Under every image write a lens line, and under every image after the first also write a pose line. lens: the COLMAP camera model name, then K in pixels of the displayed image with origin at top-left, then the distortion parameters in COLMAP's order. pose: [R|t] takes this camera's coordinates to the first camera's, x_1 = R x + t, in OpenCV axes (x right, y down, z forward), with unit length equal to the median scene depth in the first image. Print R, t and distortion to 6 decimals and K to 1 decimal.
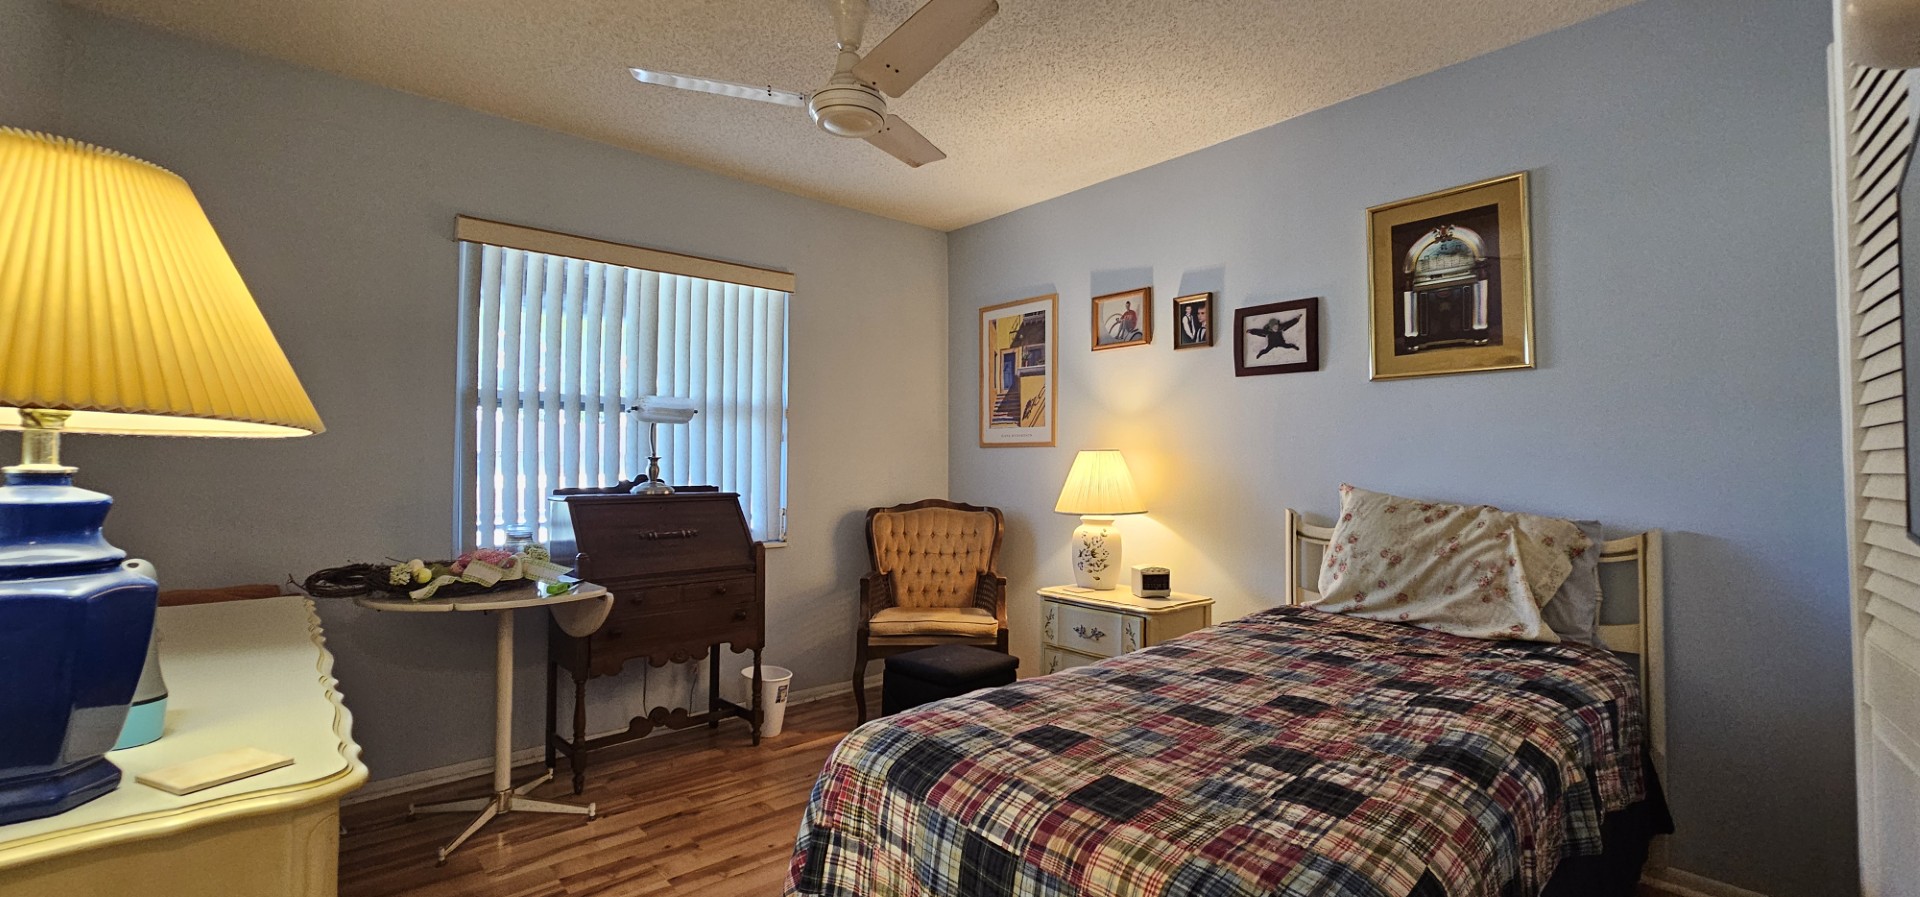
lens RADIAL K [[771.3, 0, 949.5], [0, 771.3, 439.0], [0, 0, 1]] dist [0.000449, -0.000239]
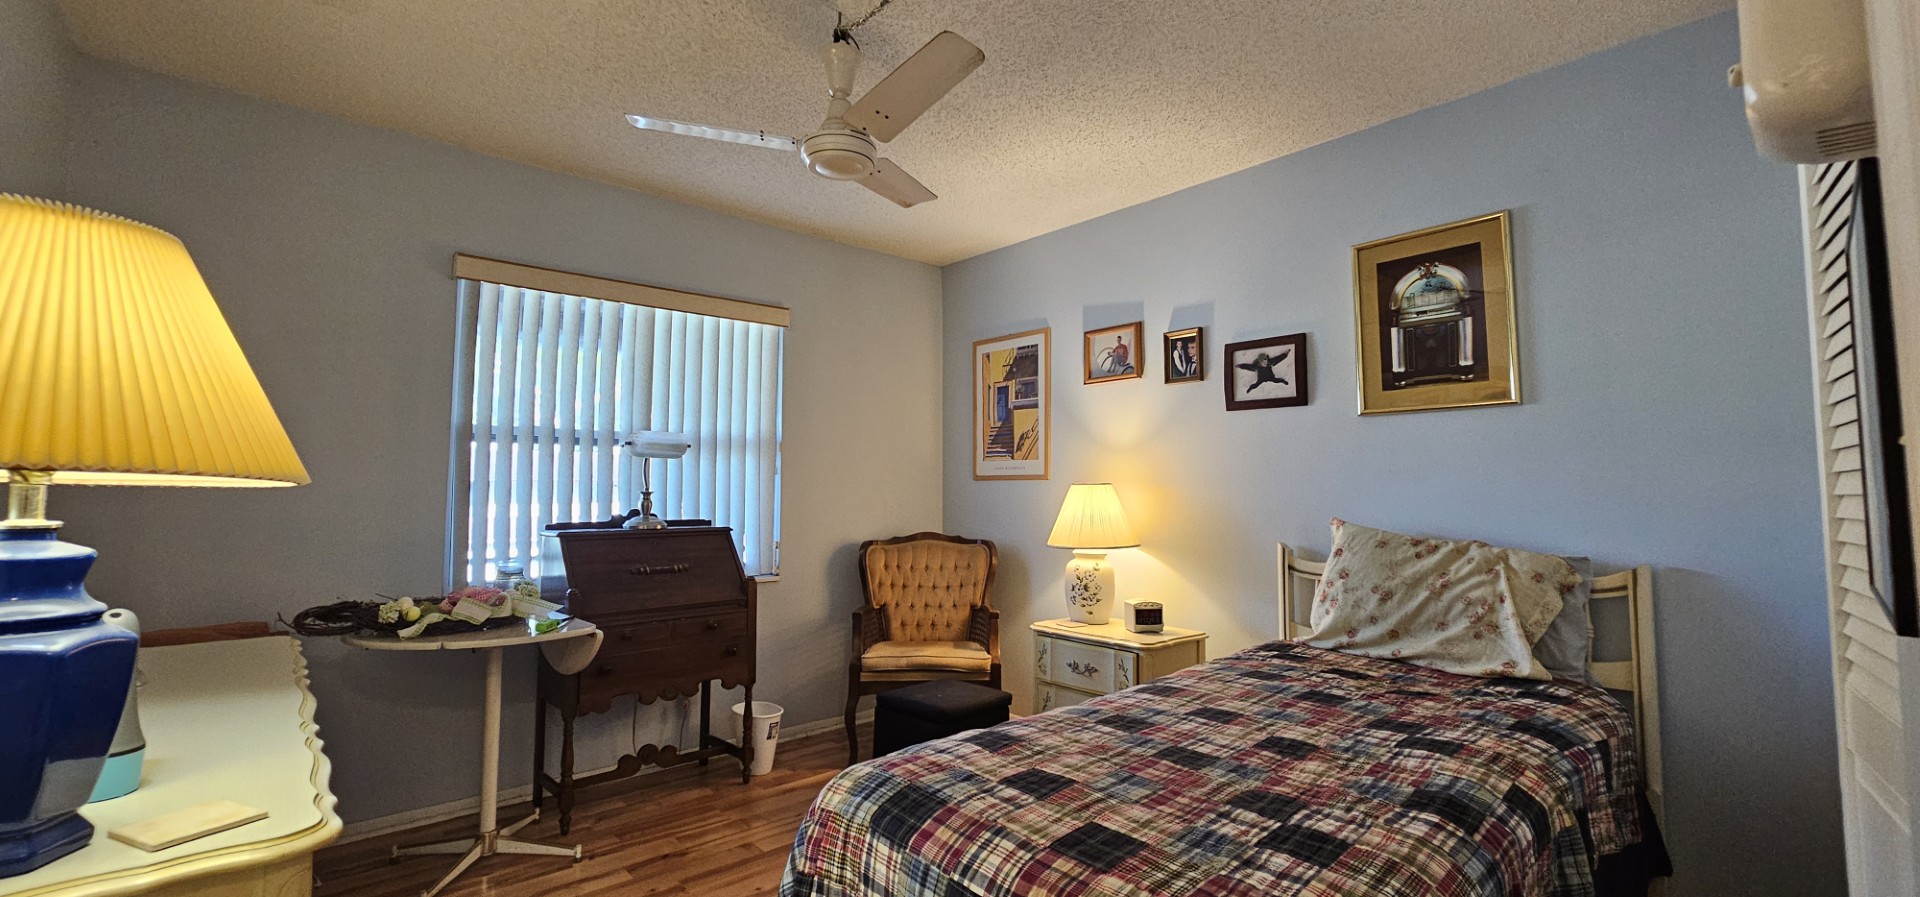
lens RADIAL K [[771.3, 0, 949.5], [0, 771.3, 439.0], [0, 0, 1]] dist [0.000449, -0.000239]
pose [[0.999999, -0.000493, 0.001254, 0.009851], [0.000537, 0.999385, -0.035060, -0.010676], [-0.001236, 0.035061, 0.999384, -0.005067]]
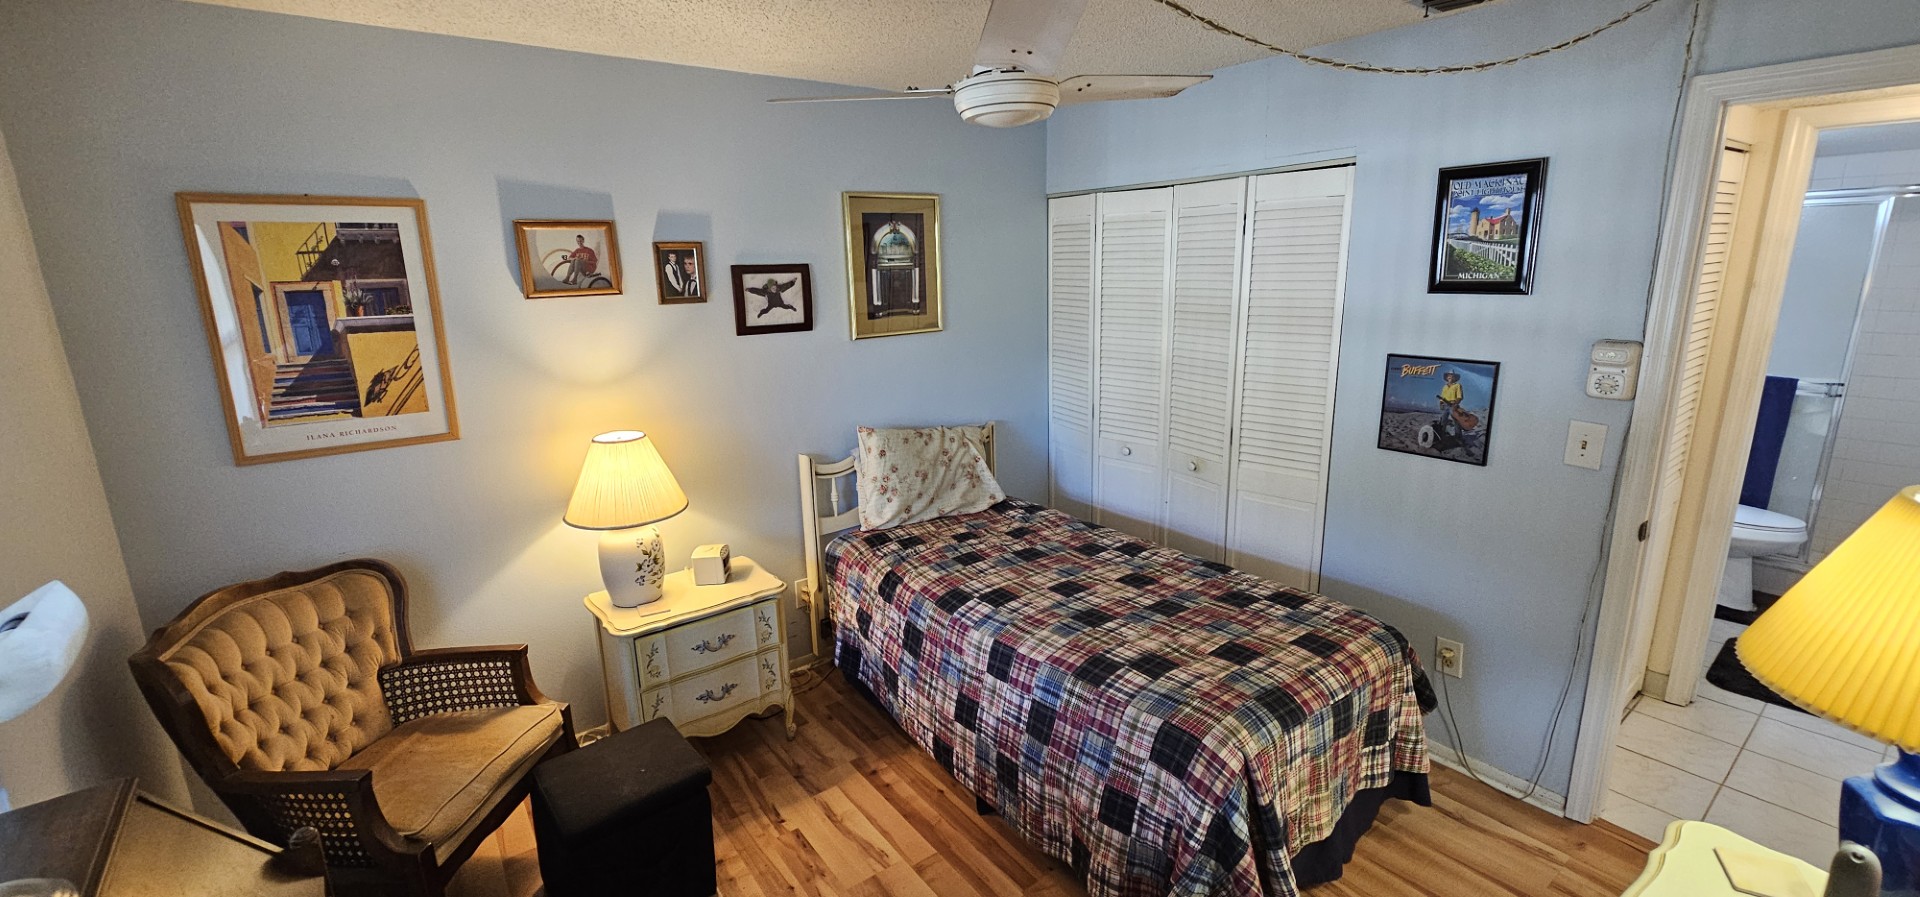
lens RADIAL K [[784.8, 0, 966.8], [0, 784.8, 439.5], [0, 0, 1]] dist [0.000152, 0.000117]
pose [[0.078822, -0.228311, 0.970392, -0.722869], [-0.003958, 0.973341, 0.229327, -0.217207], [-0.996881, -0.021917, 0.075817, 0.750191]]
